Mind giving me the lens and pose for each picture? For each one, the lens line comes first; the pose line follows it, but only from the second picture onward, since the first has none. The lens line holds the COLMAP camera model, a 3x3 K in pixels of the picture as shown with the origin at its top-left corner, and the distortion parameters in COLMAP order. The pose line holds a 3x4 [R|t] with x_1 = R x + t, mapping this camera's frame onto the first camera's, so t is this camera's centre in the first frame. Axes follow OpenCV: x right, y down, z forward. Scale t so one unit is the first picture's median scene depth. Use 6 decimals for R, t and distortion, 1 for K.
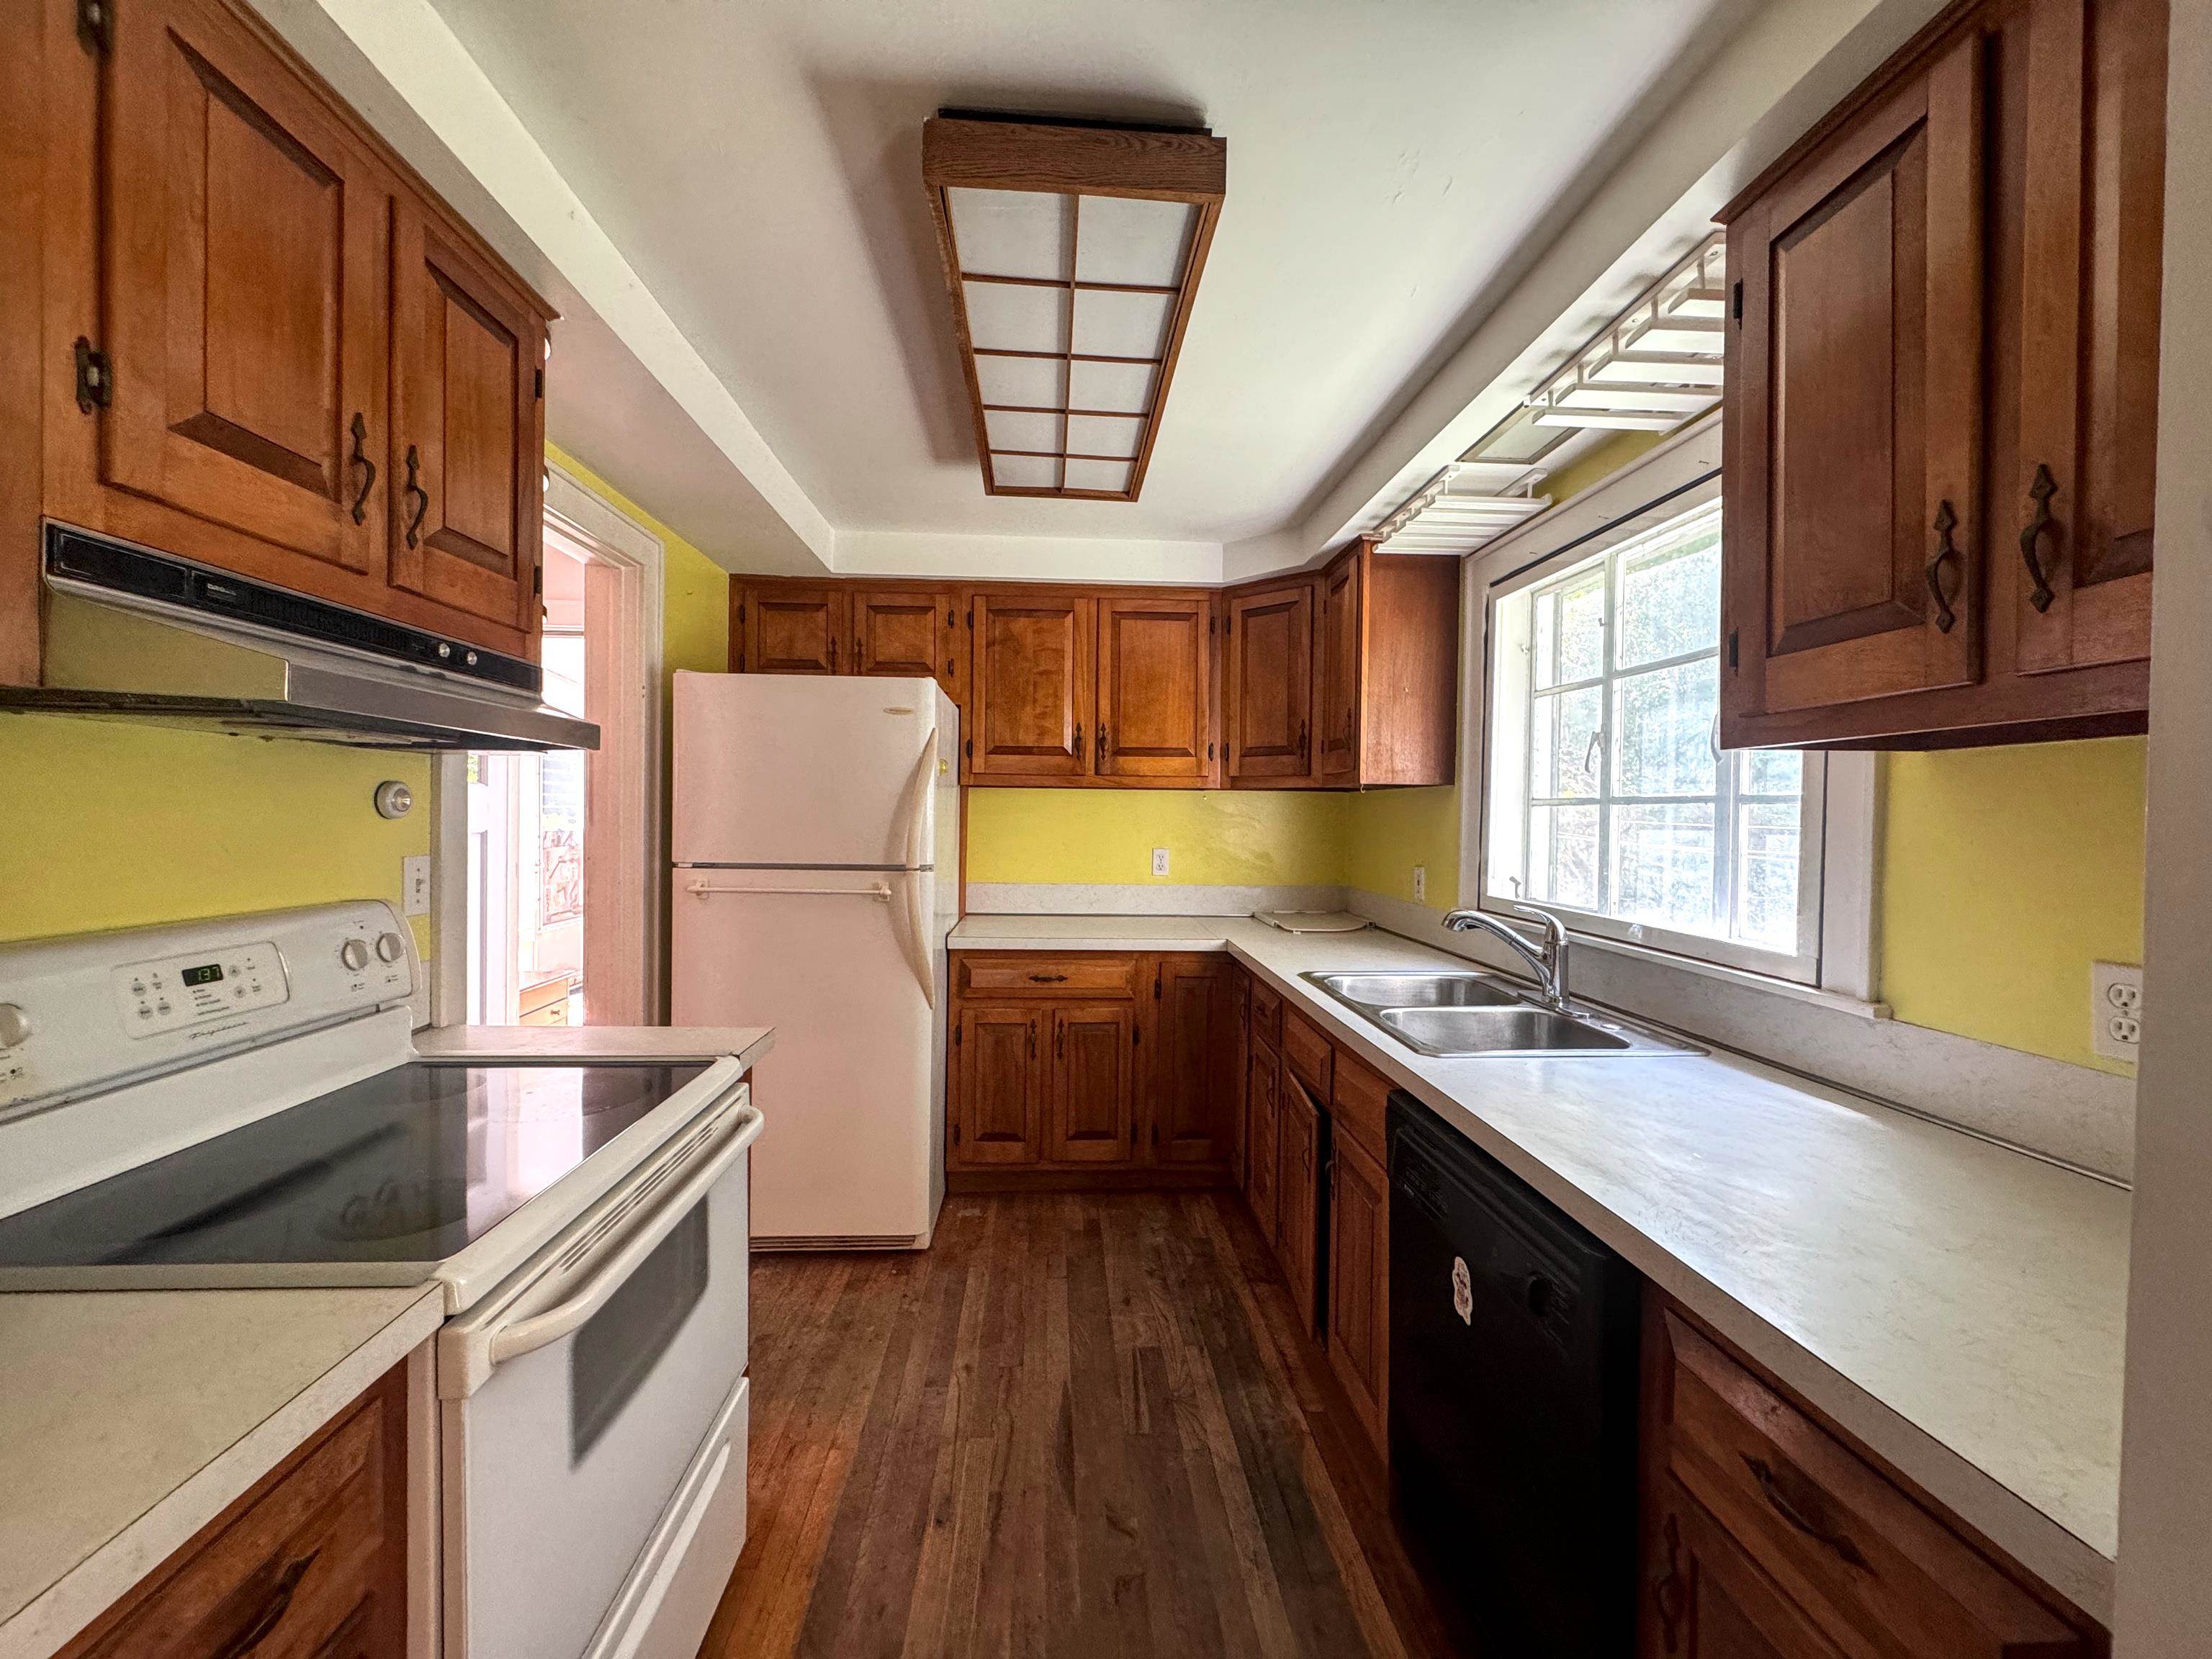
lens RADIAL K [[898.0, 0, 1106.0], [0, 898.0, 829.5], [0, 0, 1]] dist [-0.000447, -0.000037]
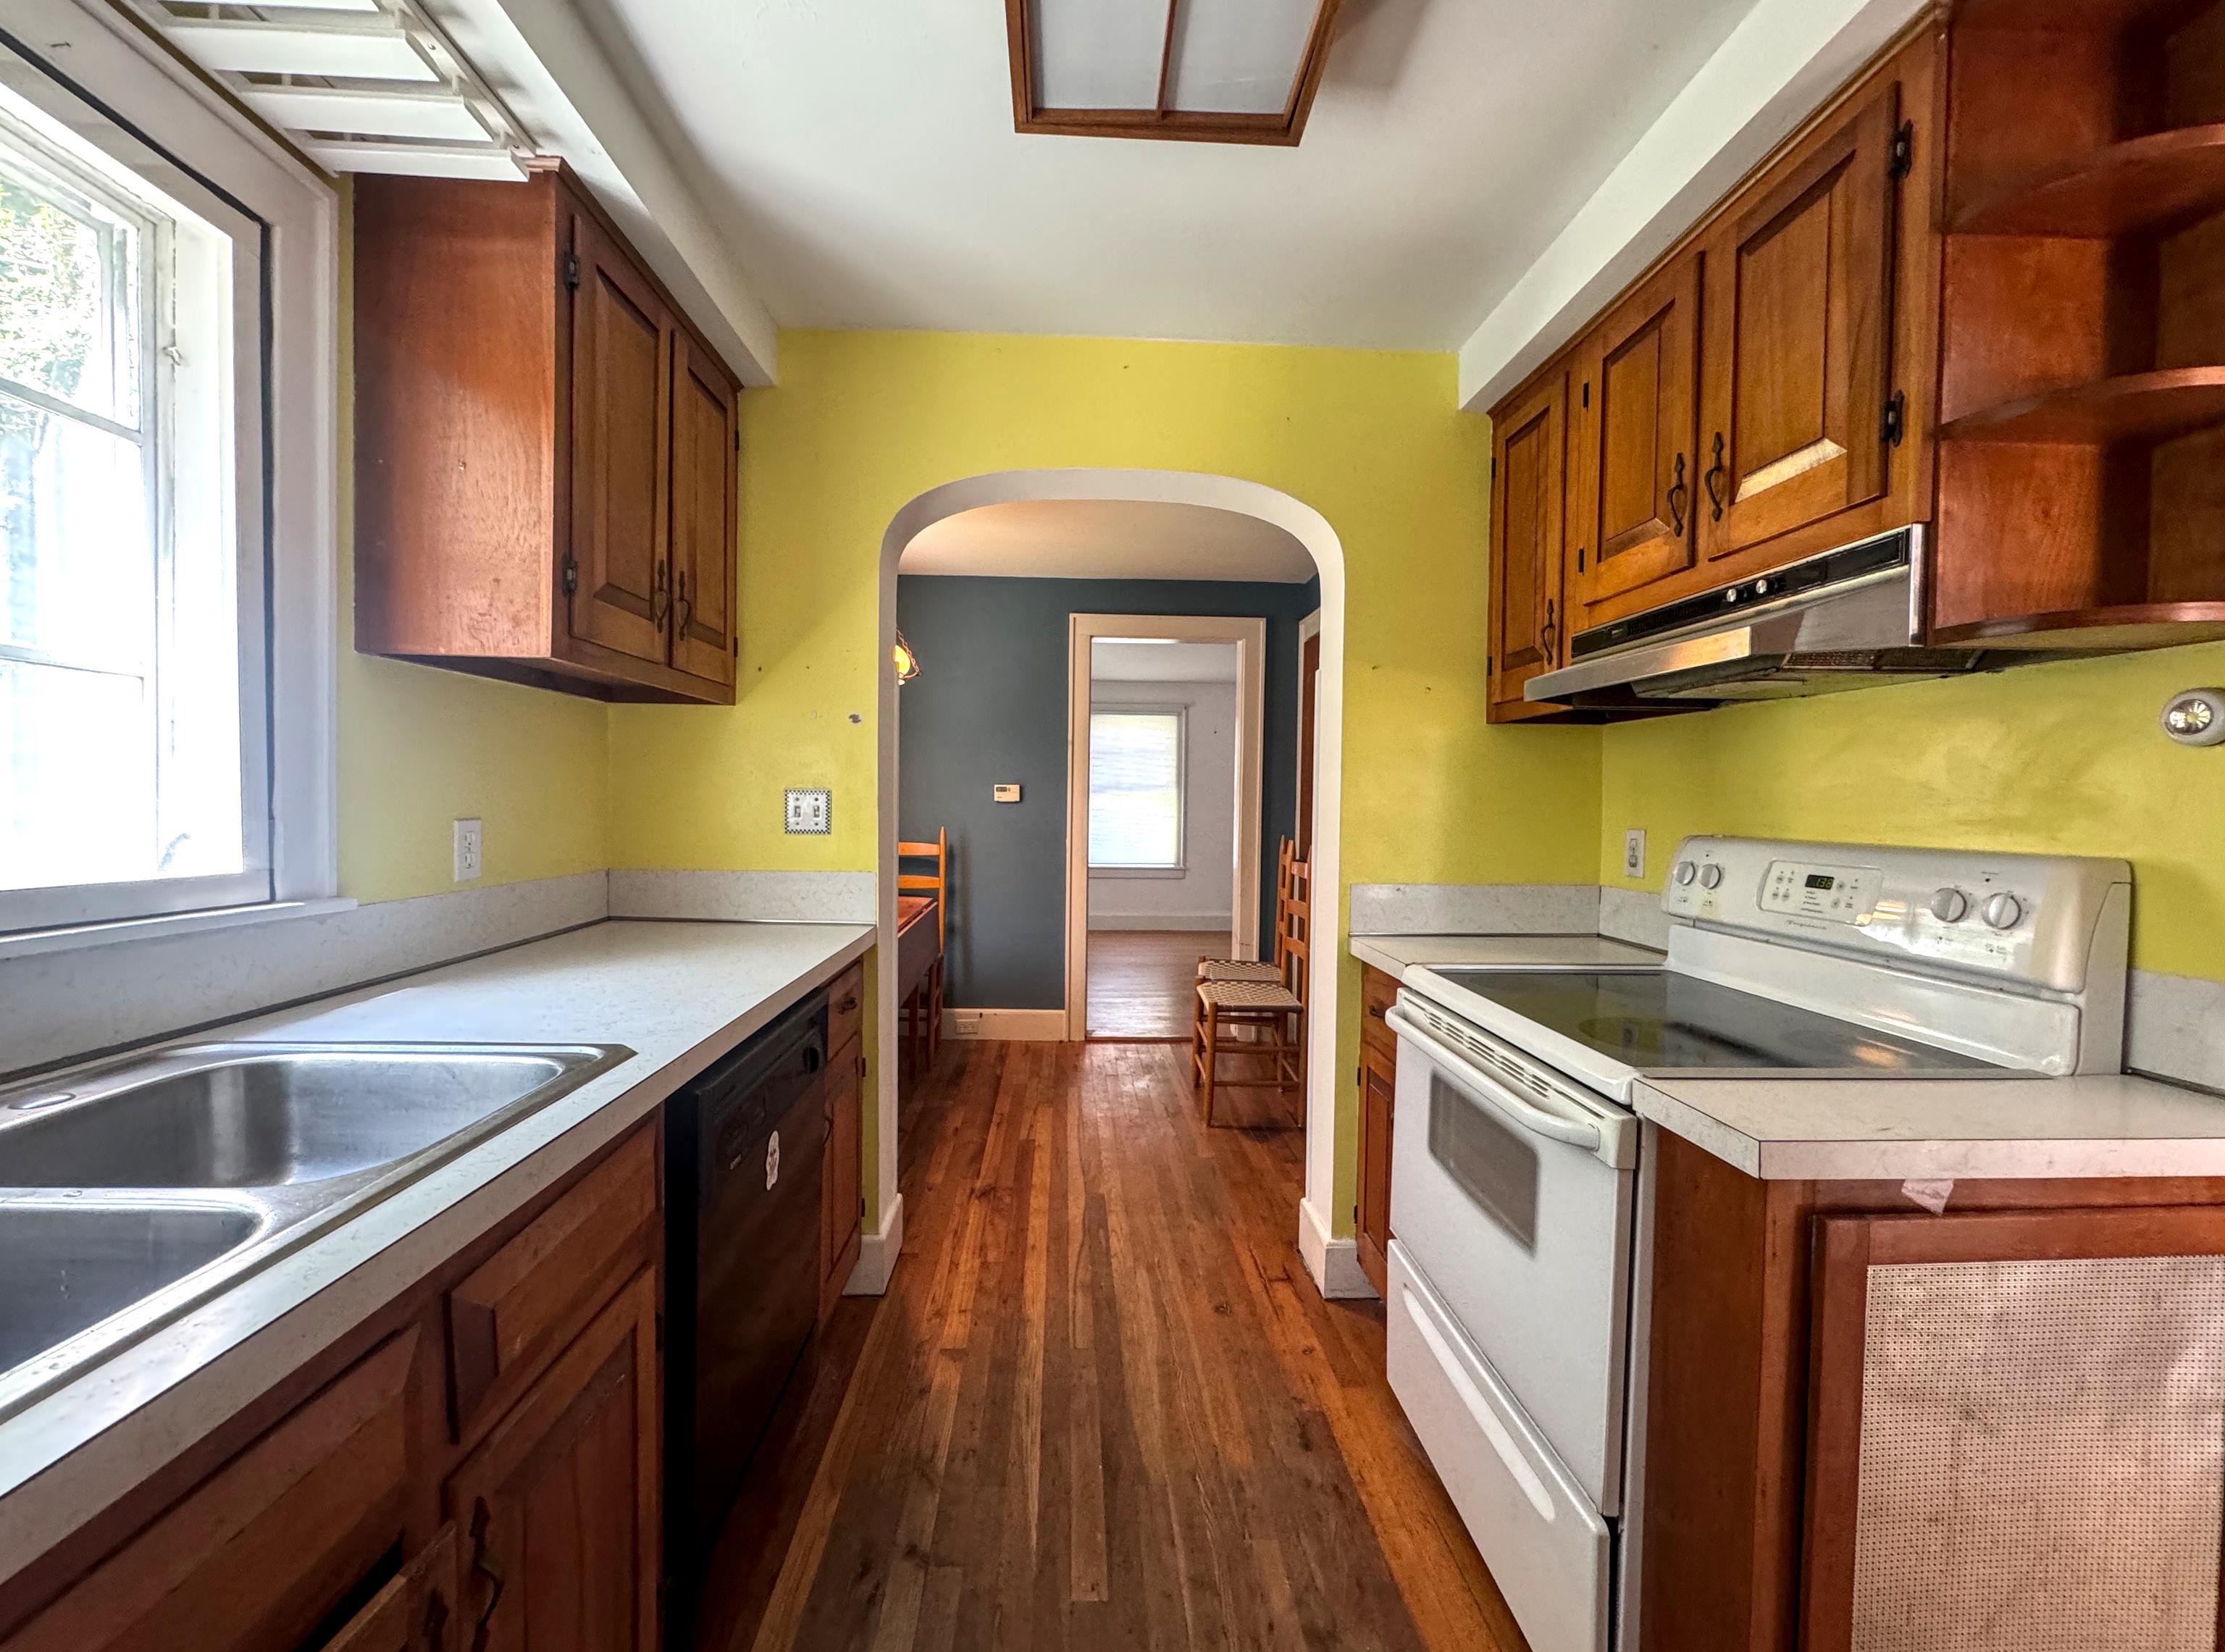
lens RADIAL K [[891.1, 0, 1112.5], [0, 891.1, 826.0], [0, 0, 1]] dist [0.000911, 0.000234]
pose [[-0.999411, -0.029389, 0.017714, -0.008658], [-0.028591, 0.998634, 0.043735, 0.021001], [-0.018975, 0.043203, -0.998886, 0.855987]]
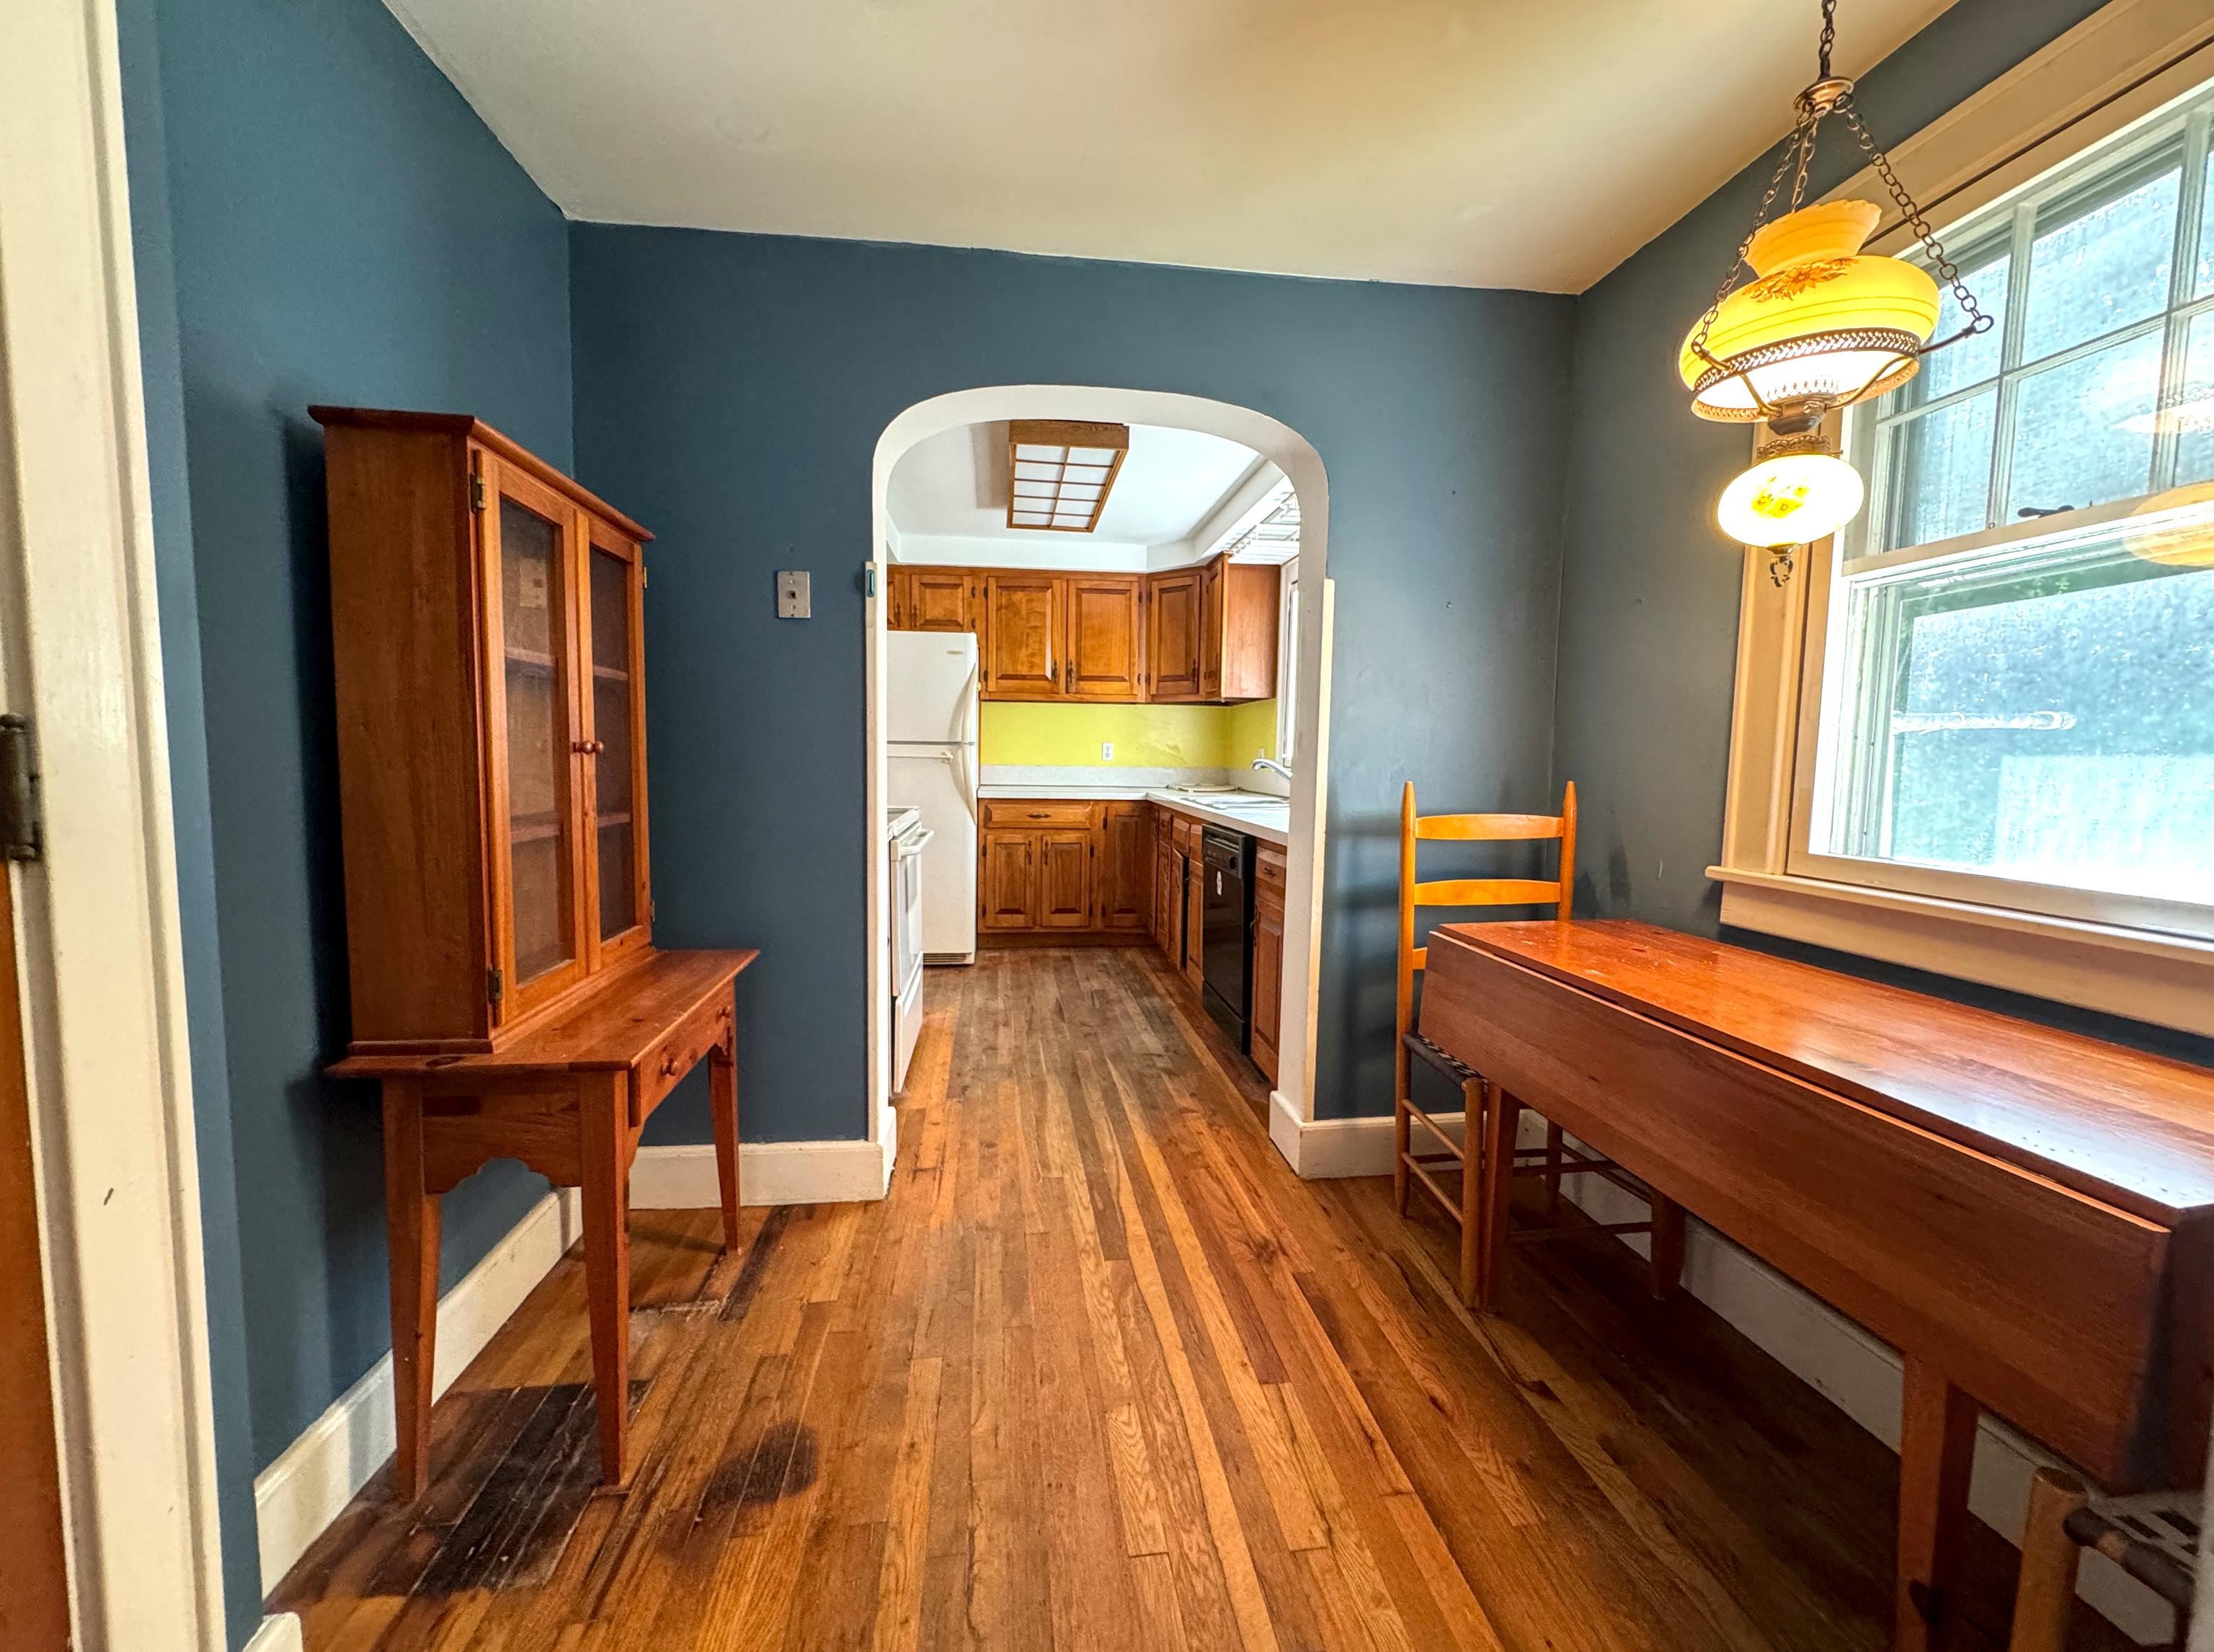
lens RADIAL K [[886.8, 0, 1107.0], [0, 886.8, 826.0], [0, 0, 1]] dist [0.000911, 0.000234]
pose [[0.998505, -0.002546, 0.054607, -0.027778], [-0.001184, 0.997673, 0.068171, 0.071274], [-0.054653, -0.068134, 0.996178, -0.620135]]
